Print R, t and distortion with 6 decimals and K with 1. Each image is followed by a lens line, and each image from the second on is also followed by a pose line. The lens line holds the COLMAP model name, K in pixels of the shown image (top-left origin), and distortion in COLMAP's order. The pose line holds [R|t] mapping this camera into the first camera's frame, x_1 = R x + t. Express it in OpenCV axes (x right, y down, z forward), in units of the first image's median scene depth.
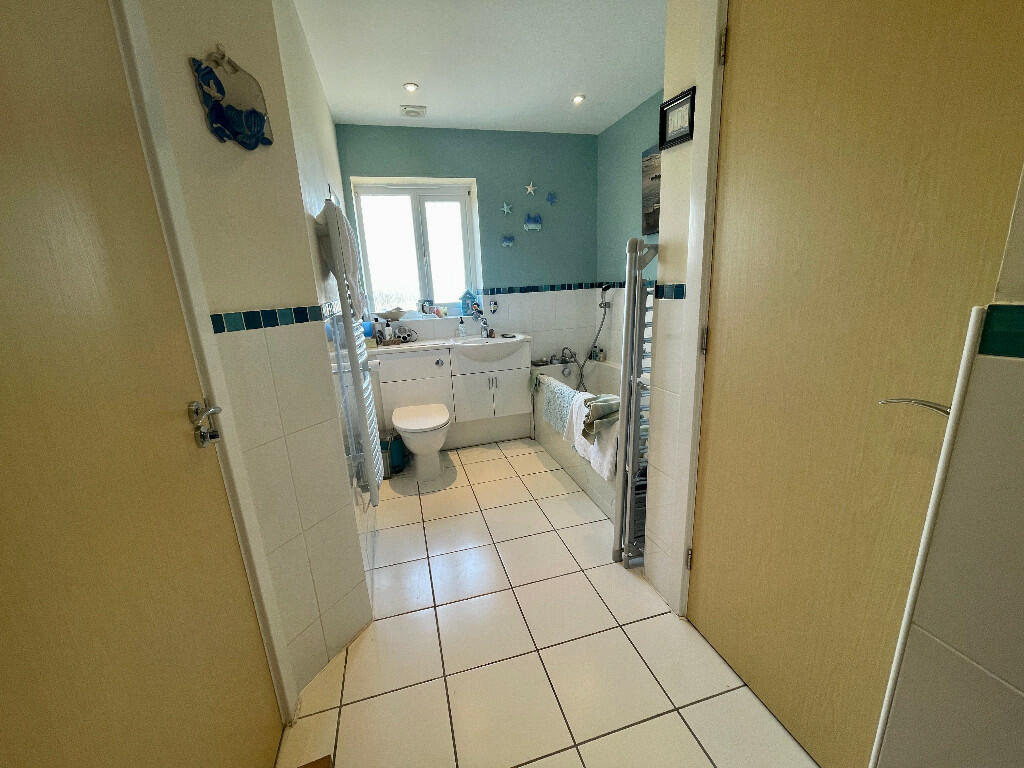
lens RADIAL K [[415.0, 0, 512.0], [0, 415.0, 384.0], [0, 0, 1]] dist [-0.000313, -0.000056]
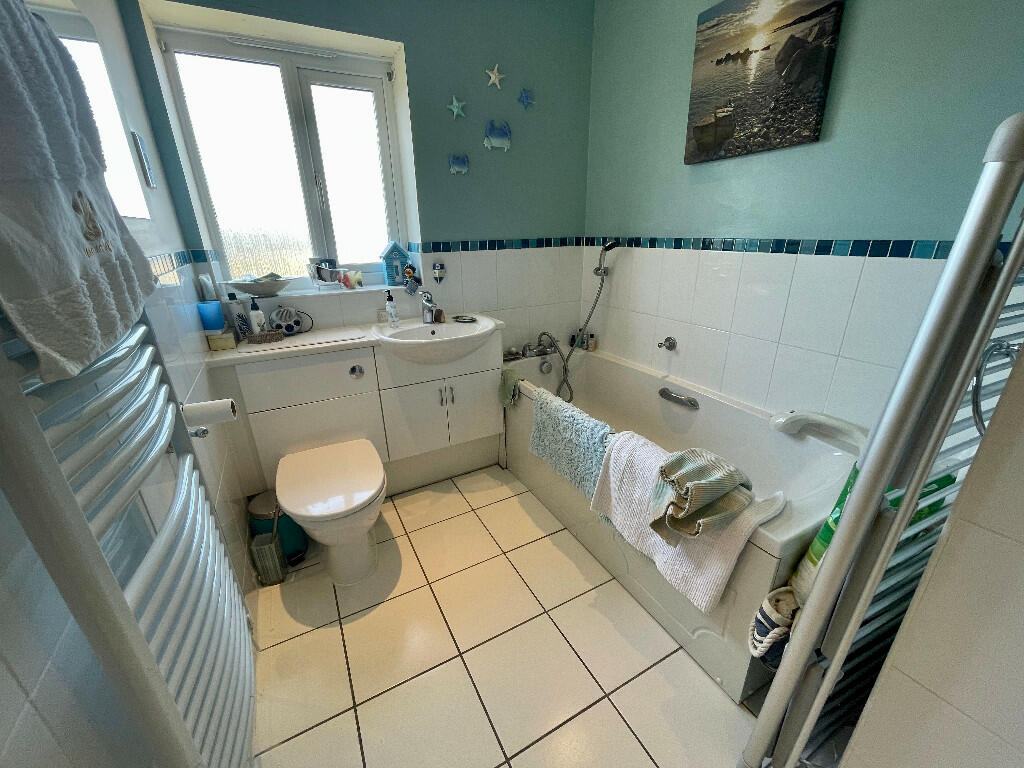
lens RADIAL K [[413.3, 0, 512.0], [0, 413.3, 384.0], [0, 0, 1]] dist [-0.010445, 0.000241]
pose [[0.976897, -0.045731, 0.208759, -0.076163], [0.023128, 0.993723, 0.109456, -0.084230], [-0.212454, -0.102099, 0.971823, 0.352728]]
